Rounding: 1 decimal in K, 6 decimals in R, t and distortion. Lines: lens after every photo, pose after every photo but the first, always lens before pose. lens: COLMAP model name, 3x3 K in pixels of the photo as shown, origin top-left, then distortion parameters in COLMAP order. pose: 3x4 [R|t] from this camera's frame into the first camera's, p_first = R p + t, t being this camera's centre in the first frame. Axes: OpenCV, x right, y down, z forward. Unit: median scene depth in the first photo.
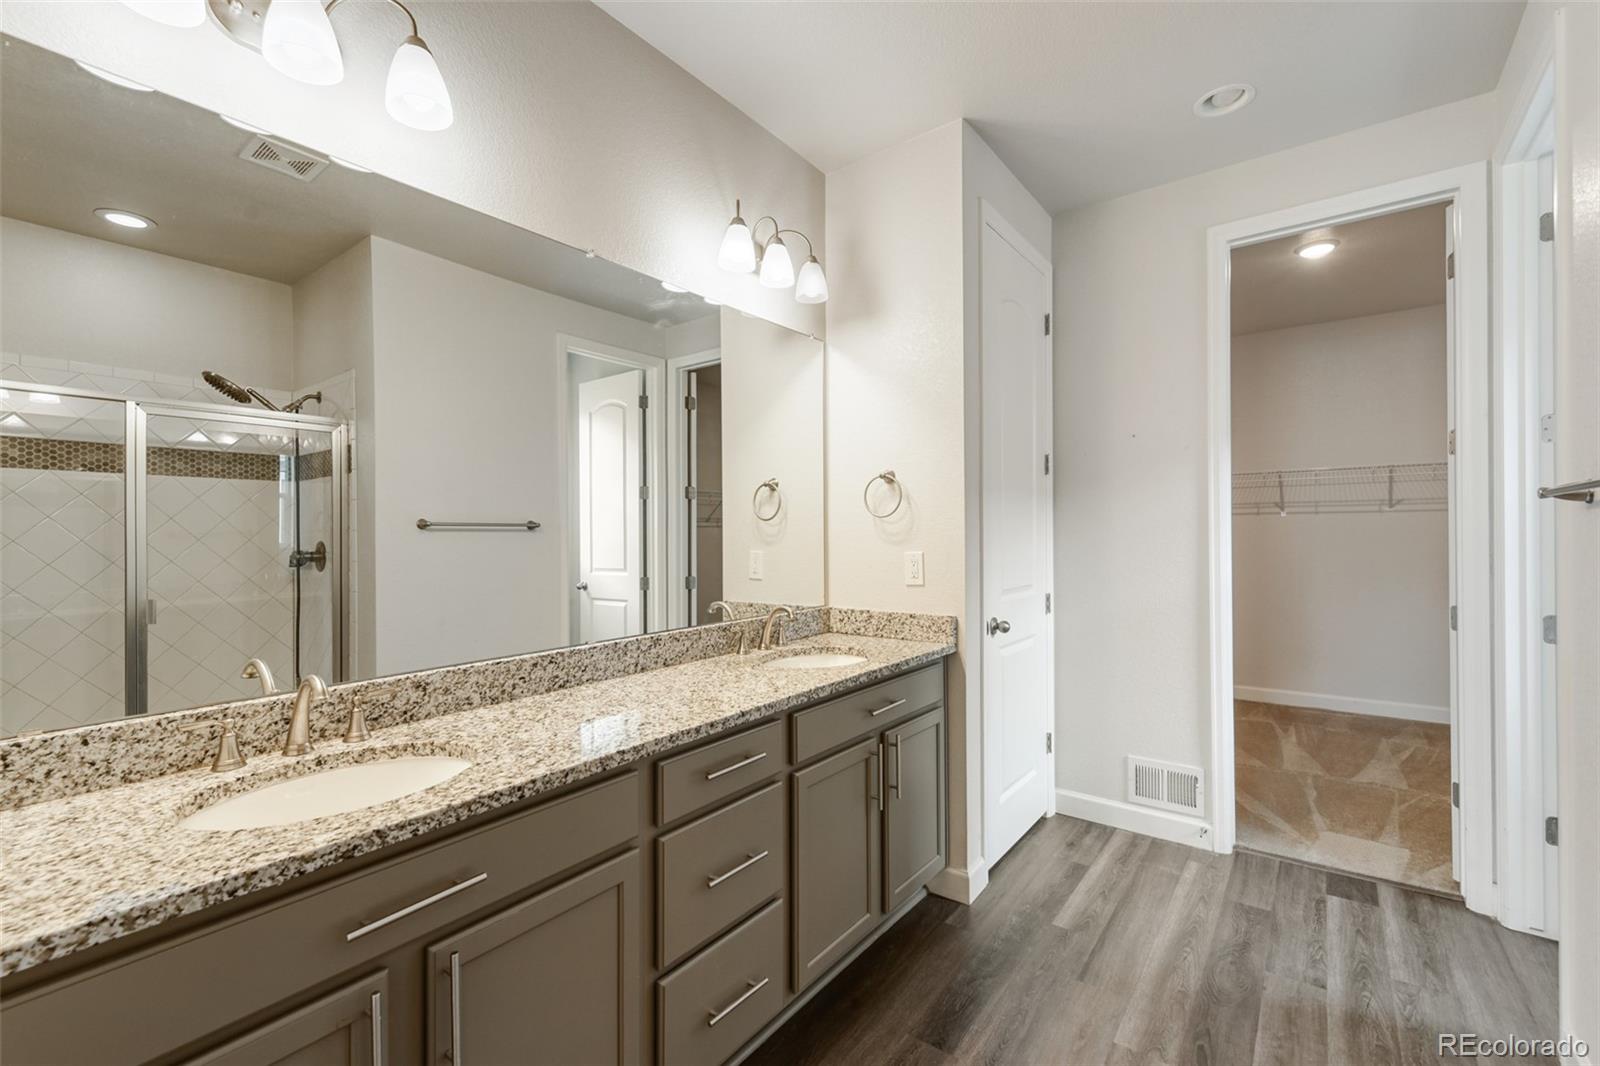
lens RADIAL K [[706.1, 0, 785.2], [0, 706.1, 534.2], [0, 0, 1]] dist [-0.004183, -0.007435]
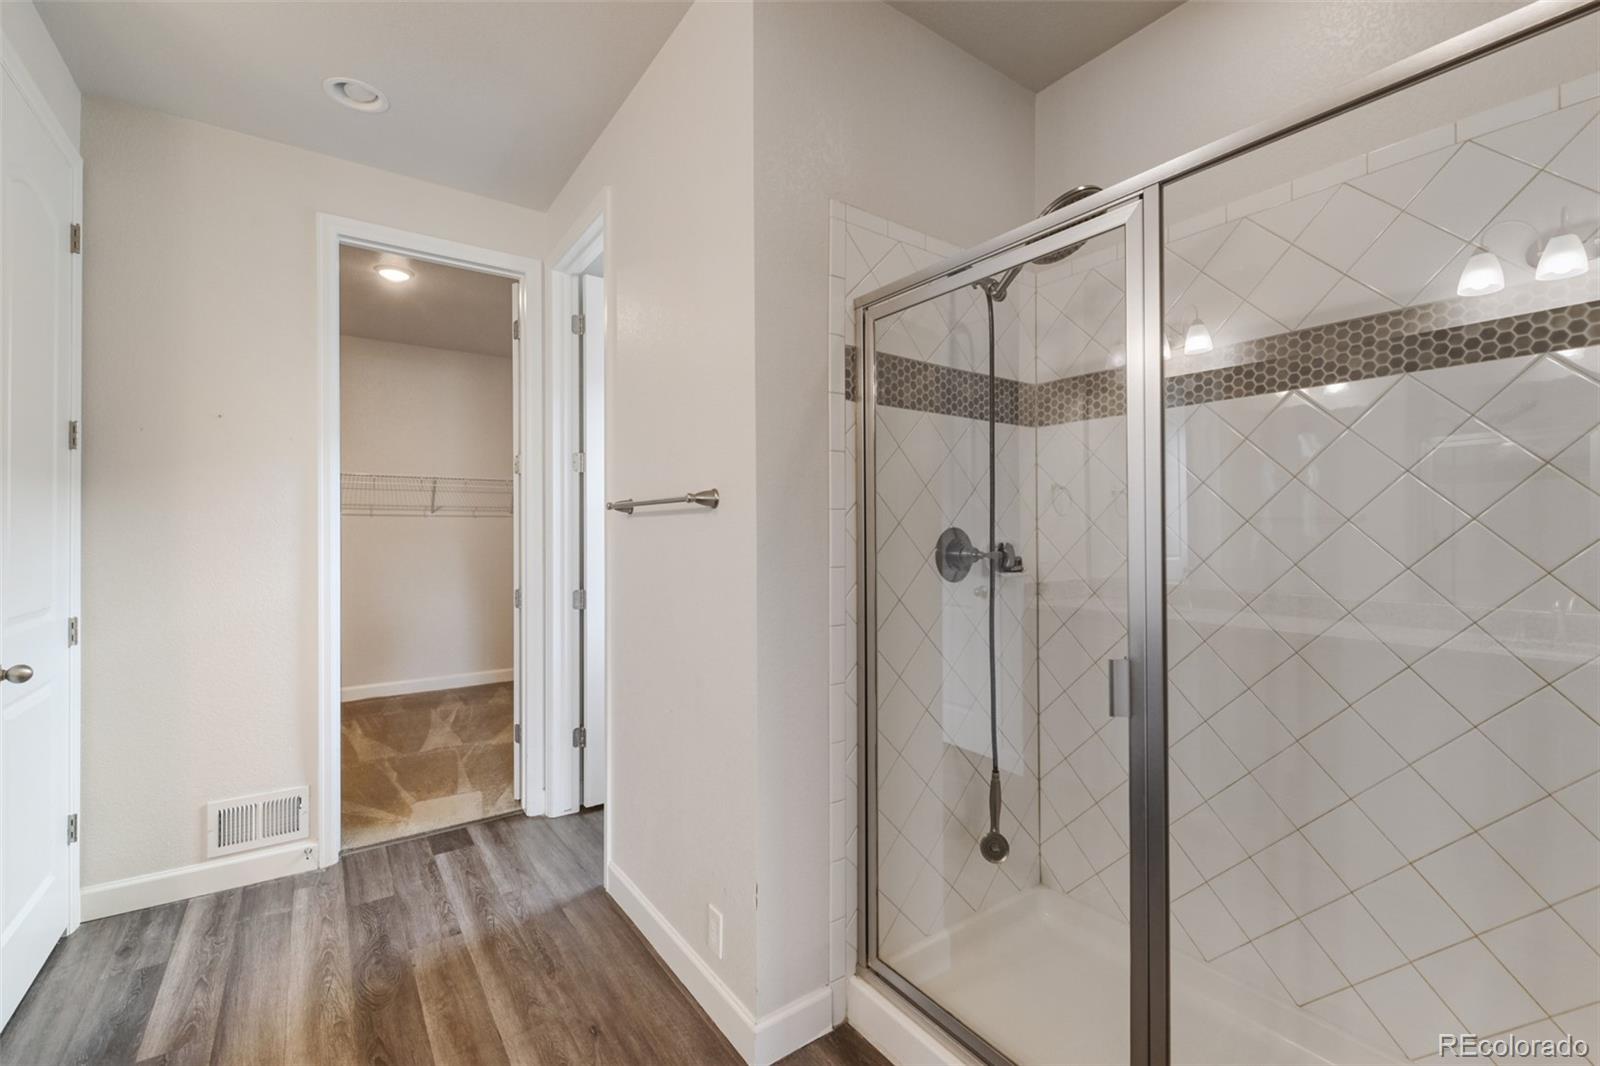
lens RADIAL K [[706.1, 0, 786.8], [0, 706.1, 531.7], [0, 0, 1]] dist [-0.004183, -0.007435]
pose [[0.215997, 0.008019, 0.976361, -0.196222], [0.000248, 0.999966, -0.008267, 0.004682], [-0.976394, 0.002028, 0.215988, 0.189940]]
